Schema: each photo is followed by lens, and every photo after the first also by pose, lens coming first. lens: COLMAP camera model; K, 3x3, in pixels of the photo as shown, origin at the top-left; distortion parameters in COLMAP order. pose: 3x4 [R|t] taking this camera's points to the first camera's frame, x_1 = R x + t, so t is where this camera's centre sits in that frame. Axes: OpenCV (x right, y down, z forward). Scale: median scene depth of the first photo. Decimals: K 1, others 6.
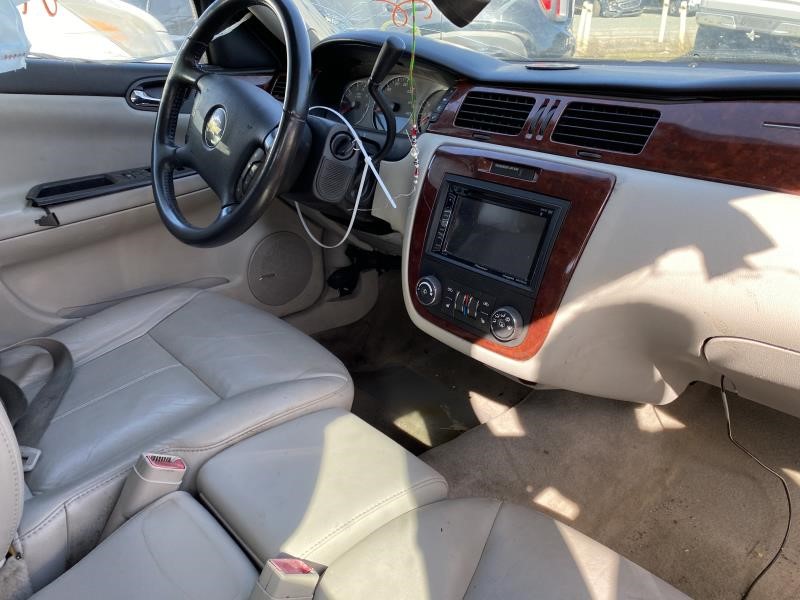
lens RADIAL K [[622.2, 0, 400.3], [0, 622.2, 299.6], [0, 0, 1]] dist [0.011074, -0.013000]
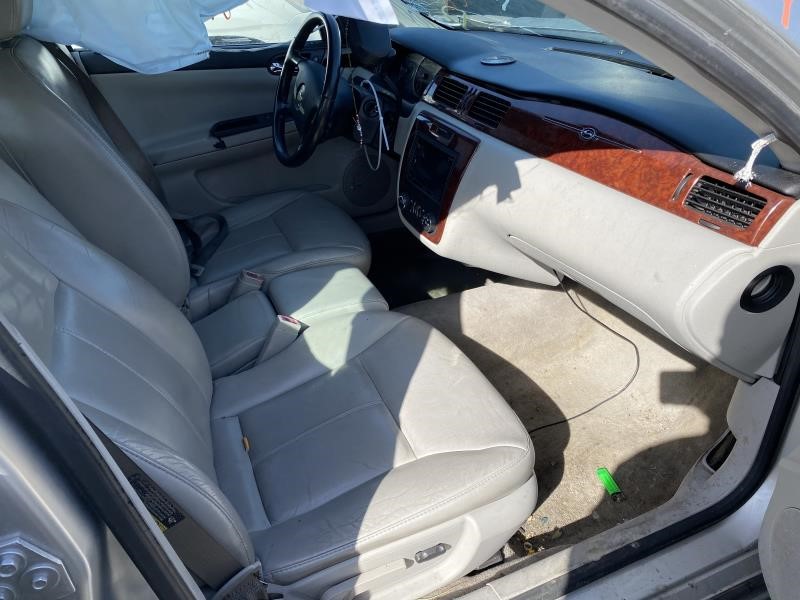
lens RADIAL K [[622.2, 0, 399.2], [0, 622.2, 299.3], [0, 0, 1]] dist [0.011074, -0.013000]
pose [[0.948653, 0.119283, -0.292967, 0.511376], [-0.077867, 0.985735, 0.149206, -0.001512], [0.306586, -0.118732, 0.944409, -0.585190]]
